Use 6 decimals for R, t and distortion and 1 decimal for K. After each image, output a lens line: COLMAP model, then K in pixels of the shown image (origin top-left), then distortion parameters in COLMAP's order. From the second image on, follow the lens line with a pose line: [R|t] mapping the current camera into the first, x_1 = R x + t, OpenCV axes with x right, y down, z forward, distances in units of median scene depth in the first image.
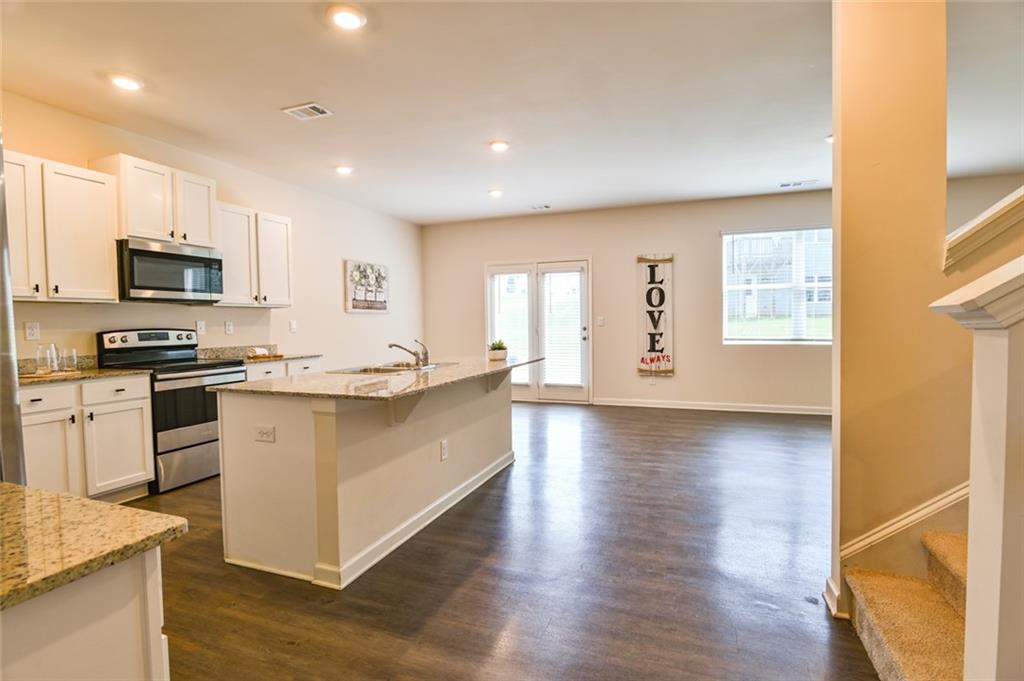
lens RADIAL K [[500.2, 0, 511.5], [0, 500.2, 343.3], [0, 0, 1]] dist [-0.021882, 0.000538]
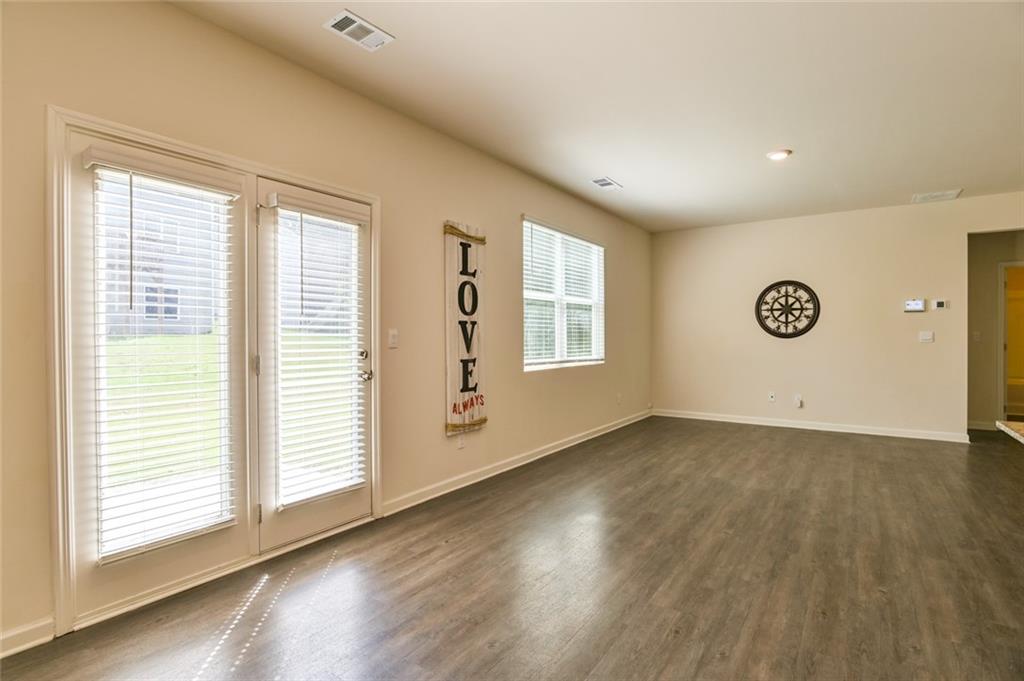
lens RADIAL K [[500.2, 0, 516.8], [0, 500.2, 337.8], [0, 0, 1]] dist [-0.021882, 0.000538]
pose [[0.234911, 0.007955, 0.971984, -0.270906], [0.039262, 0.999073, -0.017666, -0.032997], [-0.971223, 0.042312, 0.234381, 0.807906]]
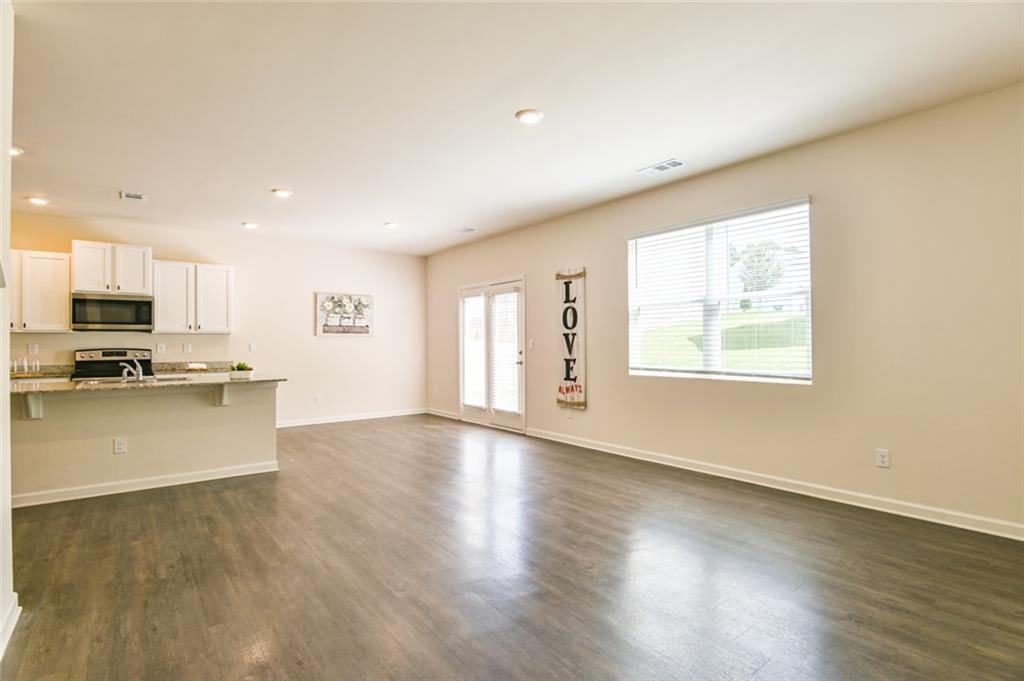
lens RADIAL K [[500.2, 0, 508.3], [0, 500.2, 337.8], [0, 0, 1]] dist [-0.021882, 0.000538]
pose [[0.854346, 0.000069, -0.519705, 0.651560], [-0.025336, 0.998817, -0.041517, -0.018321], [0.519087, 0.048637, 0.853336, 0.197635]]
